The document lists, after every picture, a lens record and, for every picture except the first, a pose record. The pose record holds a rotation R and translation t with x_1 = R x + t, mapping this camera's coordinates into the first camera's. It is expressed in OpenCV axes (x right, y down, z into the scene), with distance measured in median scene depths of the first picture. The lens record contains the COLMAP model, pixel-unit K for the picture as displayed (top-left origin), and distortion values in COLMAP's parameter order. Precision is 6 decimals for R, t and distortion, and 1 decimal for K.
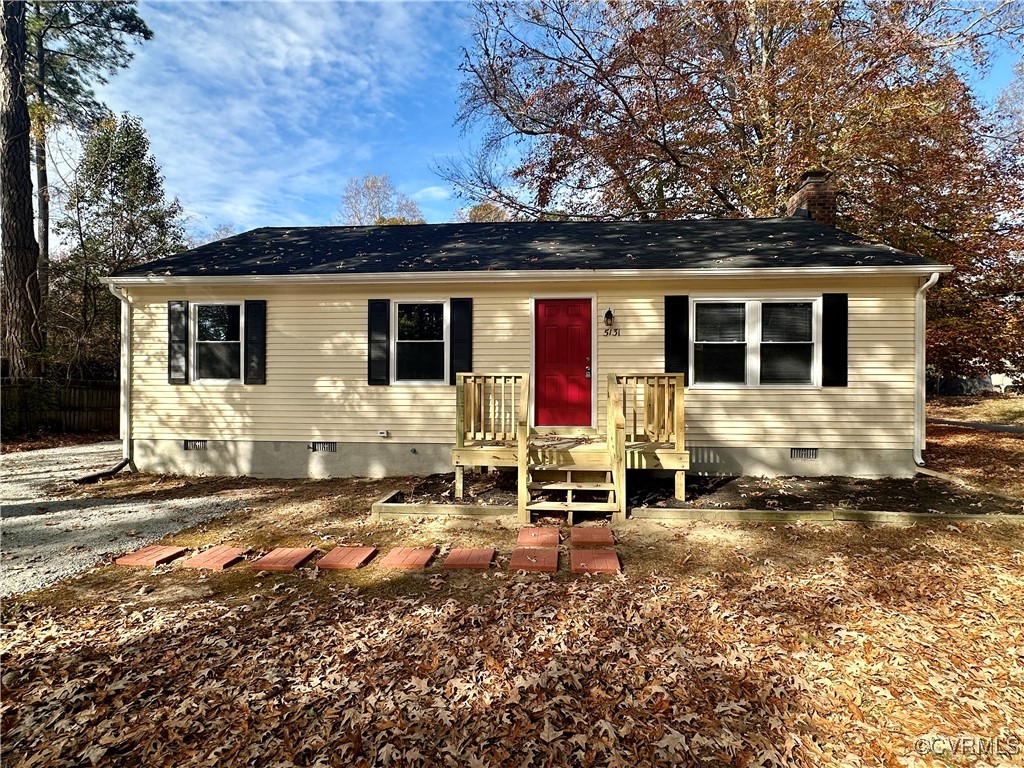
lens RADIAL K [[510.8, 0, 512.0], [0, 510.8, 384.0], [0, 0, 1]] dist [-0.002238, 0.000036]
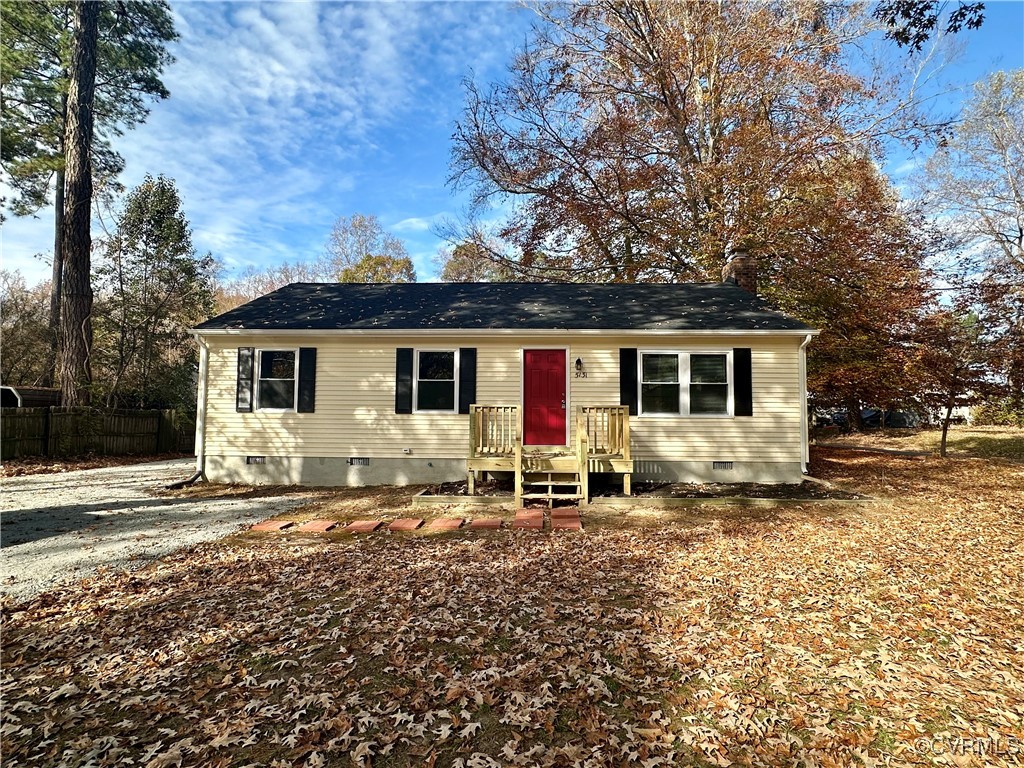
lens RADIAL K [[510.8, 0, 512.0], [0, 510.8, 384.0], [0, 0, 1]] dist [-0.002238, 0.000036]
pose [[0.999138, 0.006854, 0.040937, -0.038673], [-0.004264, 0.998004, -0.063005, 0.007538], [-0.041287, 0.062776, 0.997173, -0.312926]]
